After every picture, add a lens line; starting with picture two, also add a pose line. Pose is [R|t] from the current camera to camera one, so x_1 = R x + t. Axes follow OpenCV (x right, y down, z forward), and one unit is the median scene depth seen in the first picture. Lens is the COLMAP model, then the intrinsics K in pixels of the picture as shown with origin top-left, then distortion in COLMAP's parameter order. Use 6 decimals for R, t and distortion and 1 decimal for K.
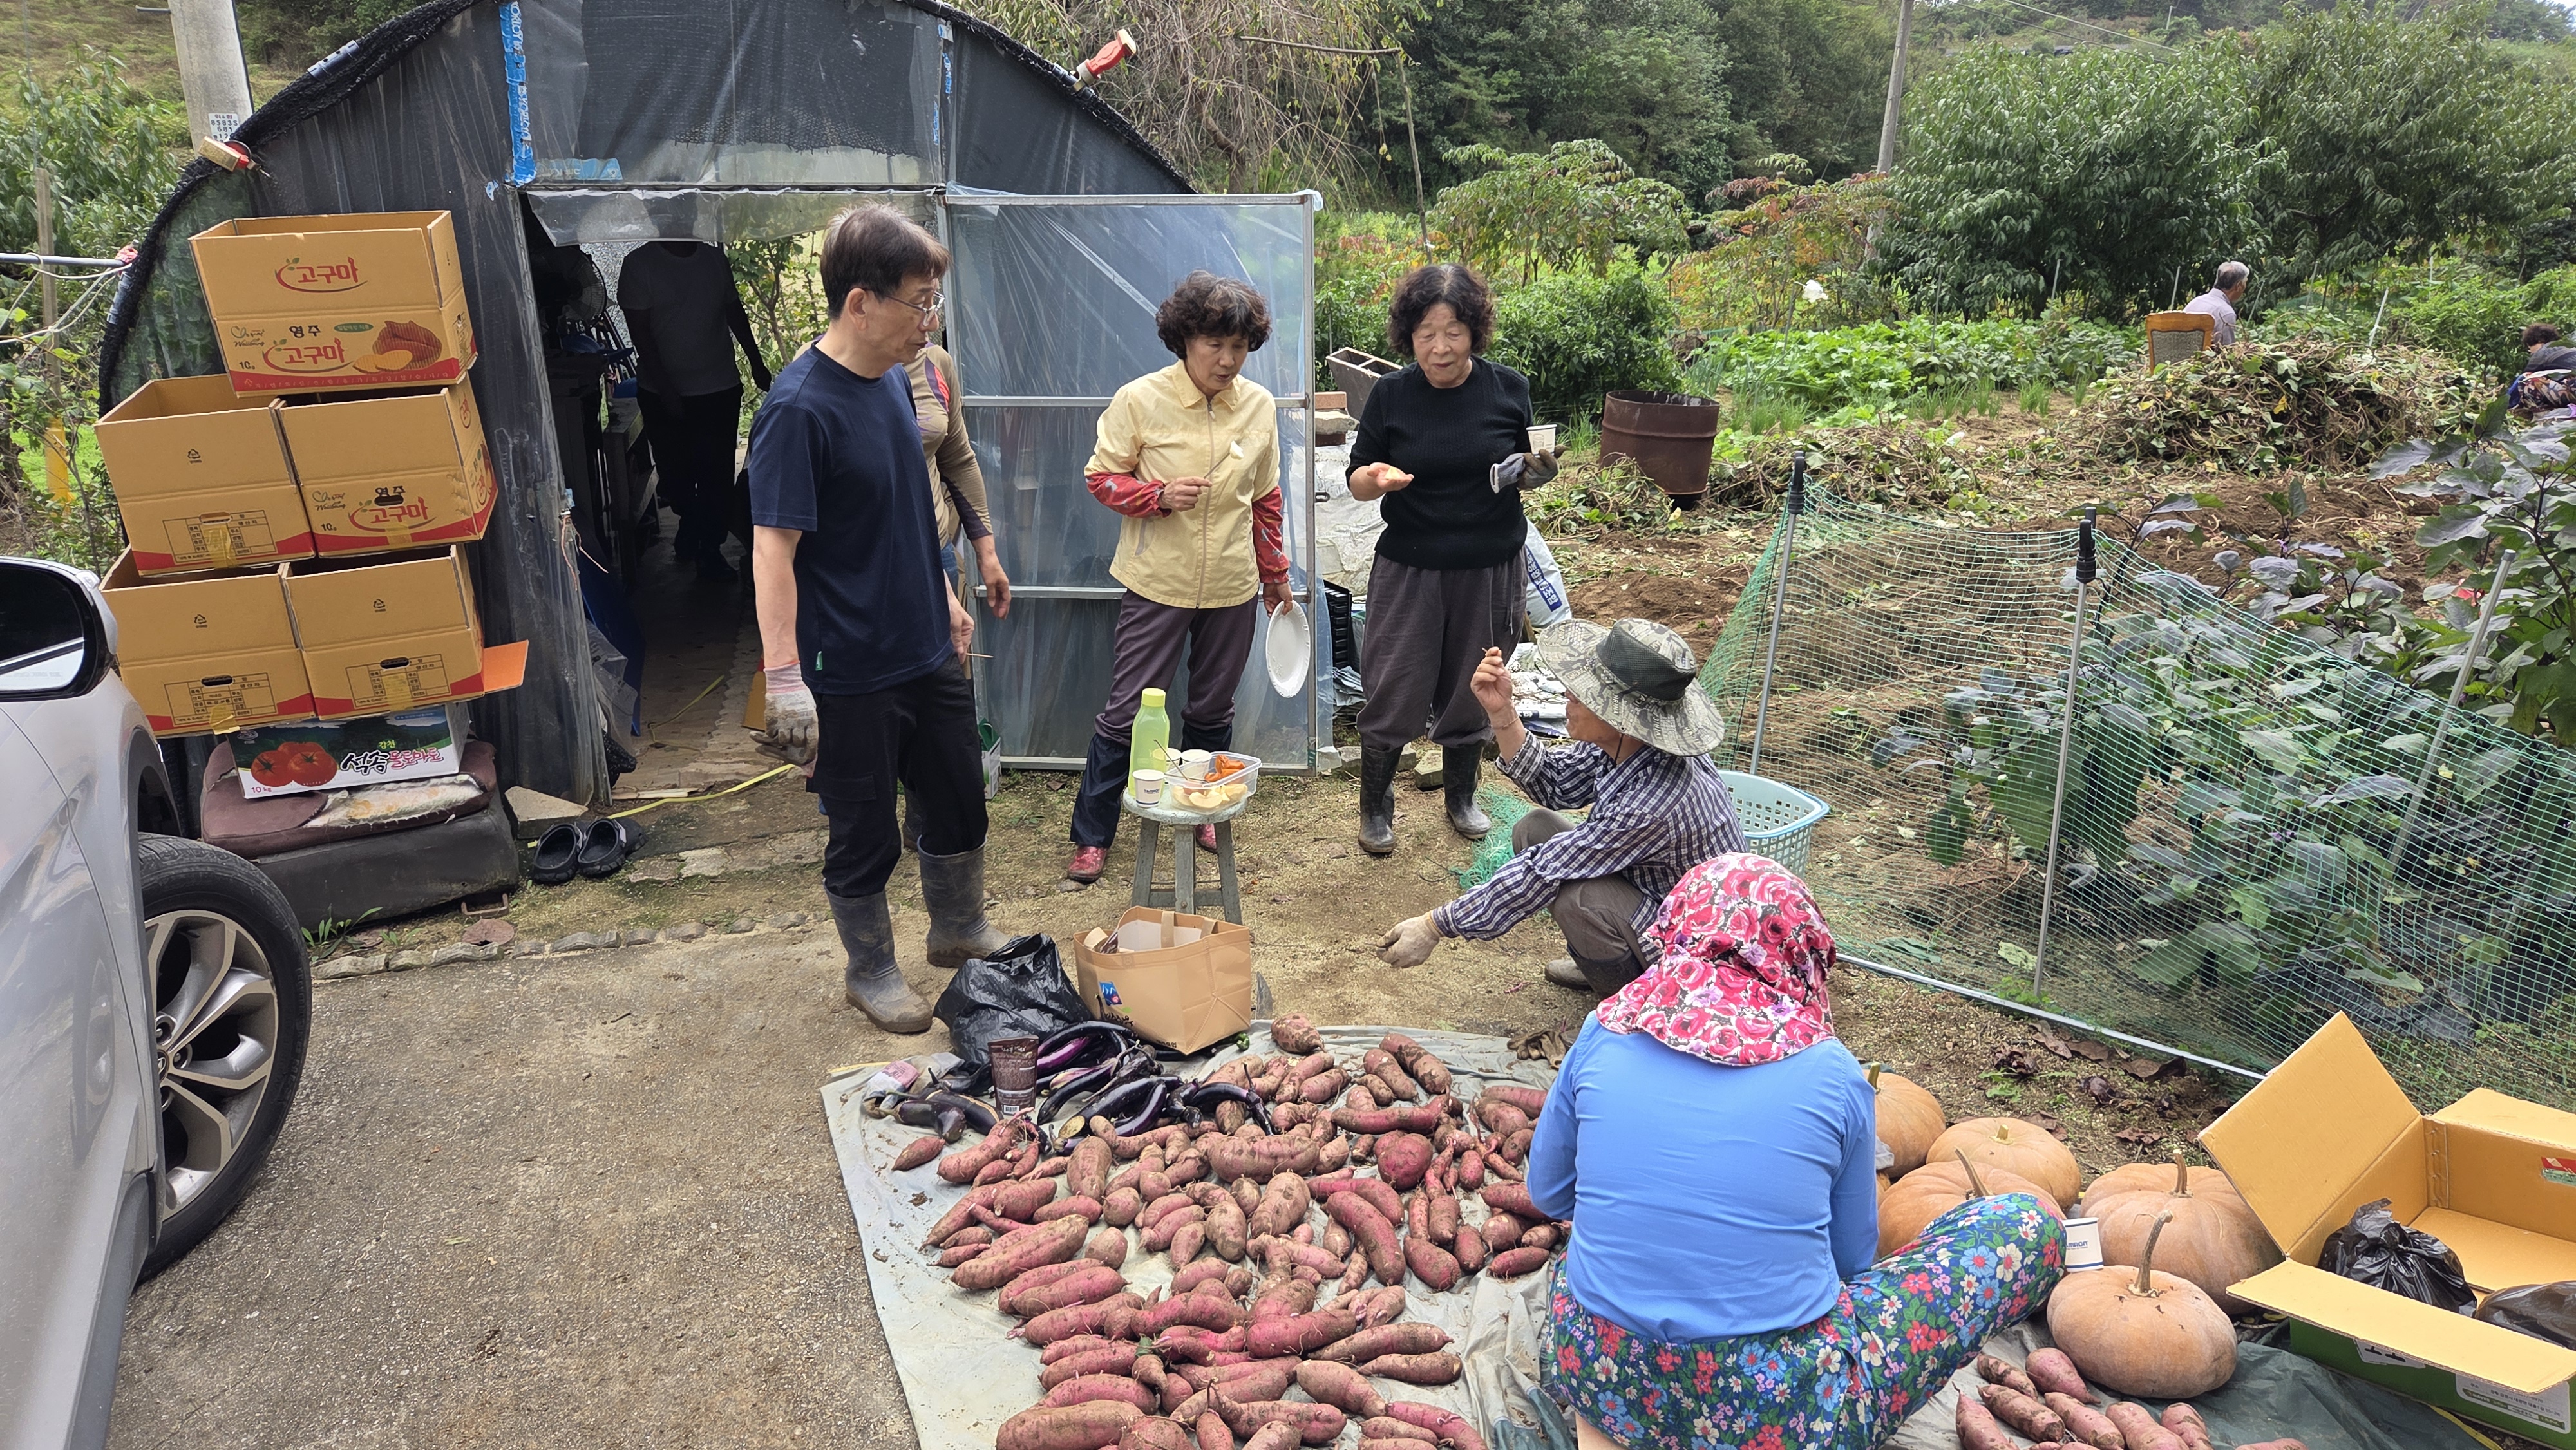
lens RADIAL K [[1721.6, 0, 1297.7], [0, 1721.6, 742.6], [0, 0, 1]] dist [0.078615, -0.065142]
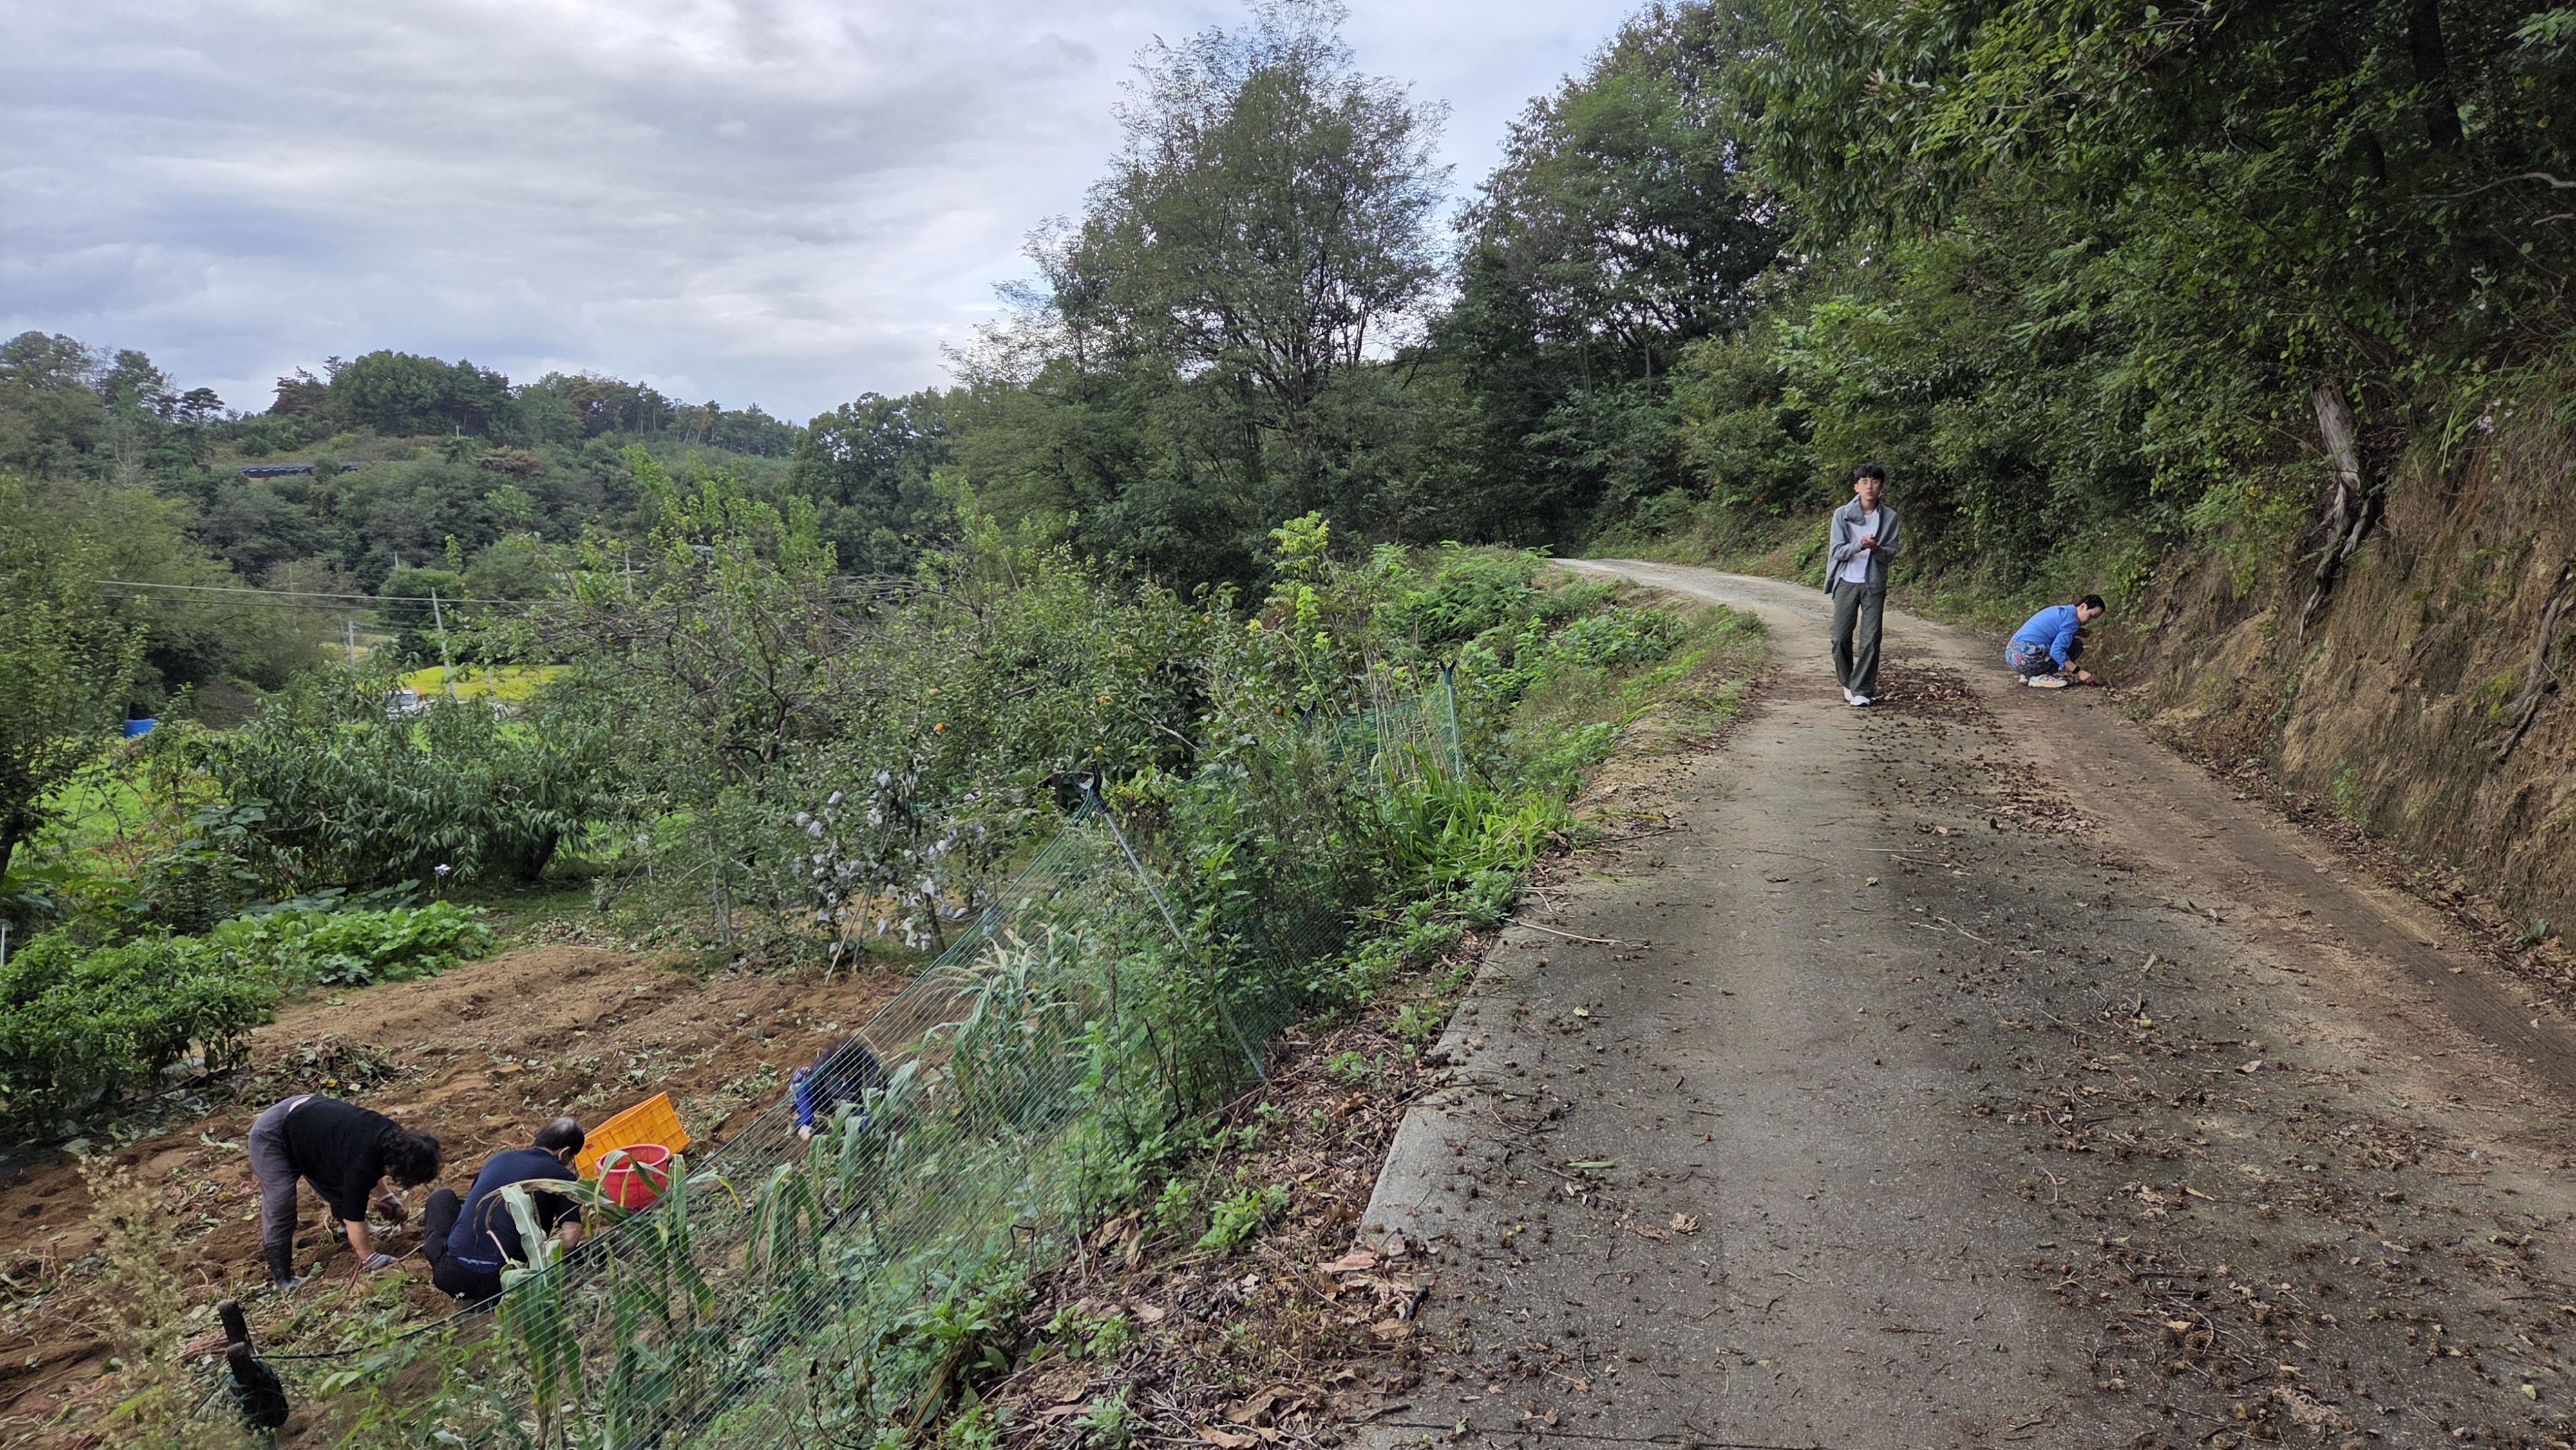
lens RADIAL K [[1721.6, 0, 1293.7], [0, 1721.6, 729.3], [0, 0, 1]] dist [0.078615, -0.065142]
pose [[0.670108, -0.128601, 0.731038, 3.604644], [0.287749, 0.952868, -0.096141, -0.781518], [-0.684219, 0.274780, 0.675530, 1.705311]]
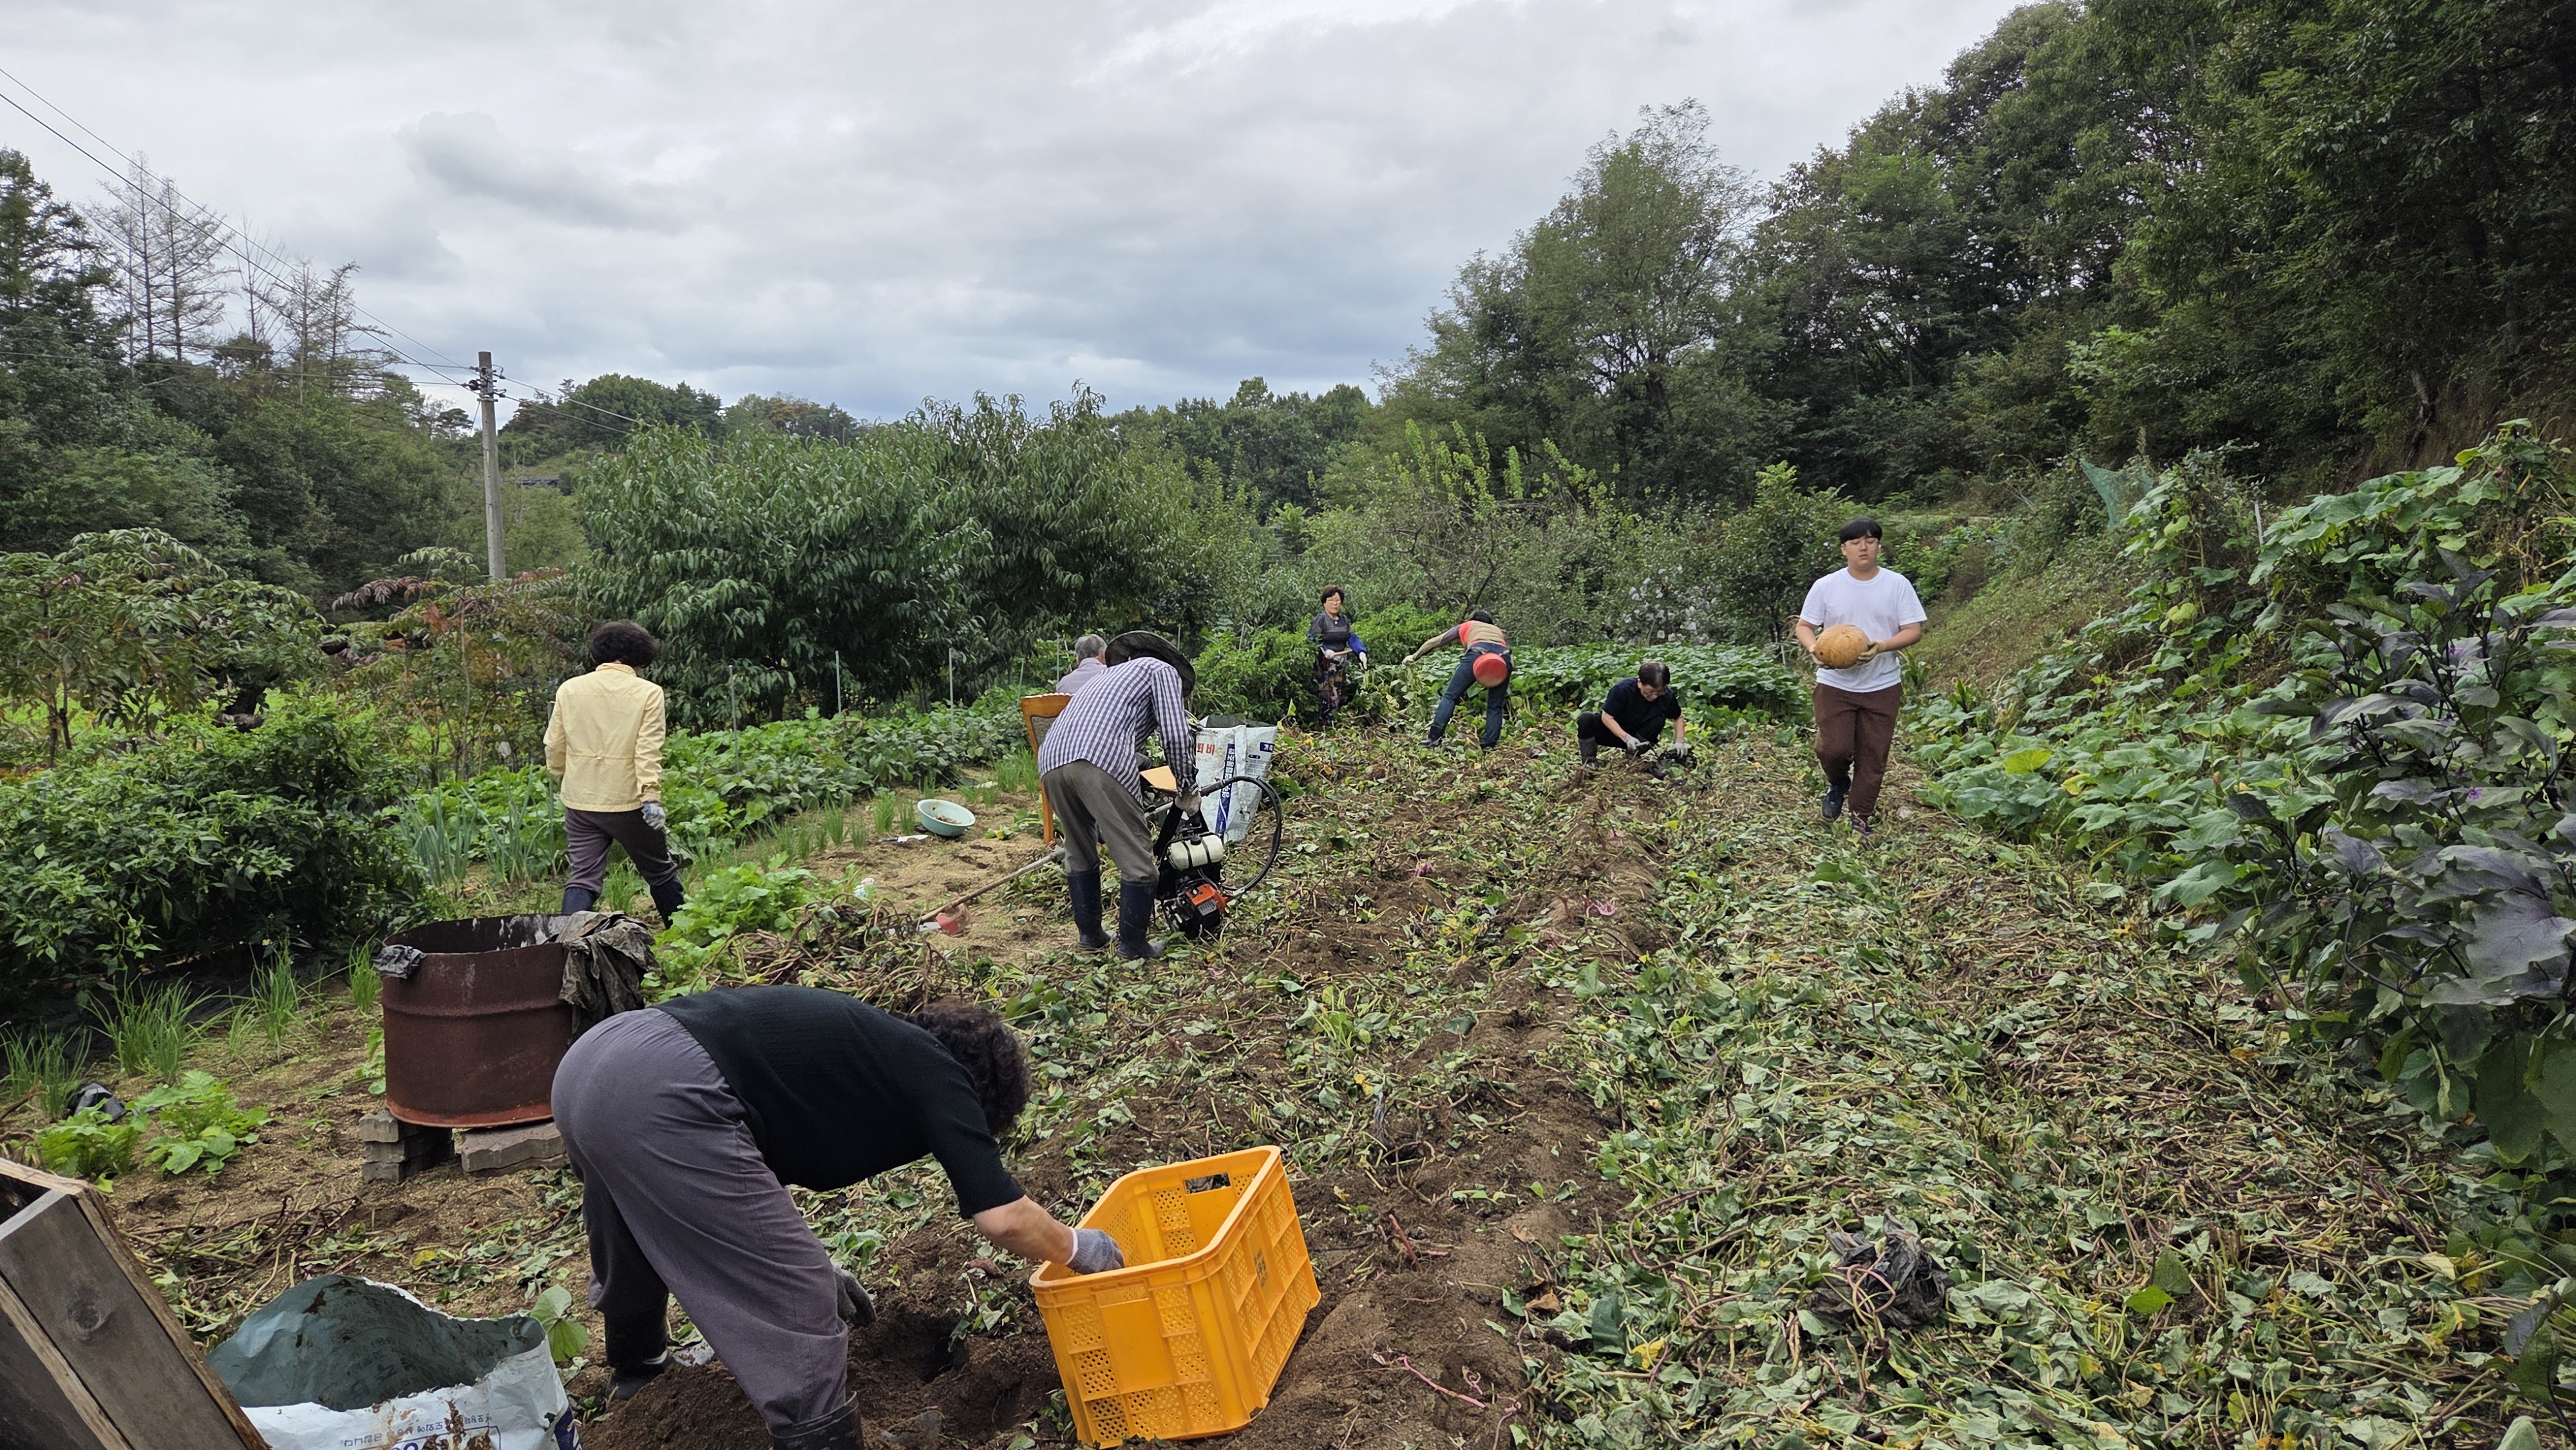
lens RADIAL K [[1721.6, 0, 1289.1], [0, 1721.6, 716.9], [0, 0, 1]] dist [0.078615, -0.065142]
pose [[0.719275, -0.105246, 0.686708, 0.054550], [0.266816, 0.954501, -0.133182, -0.251364], [-0.641446, 0.279019, 0.714629, 0.902911]]
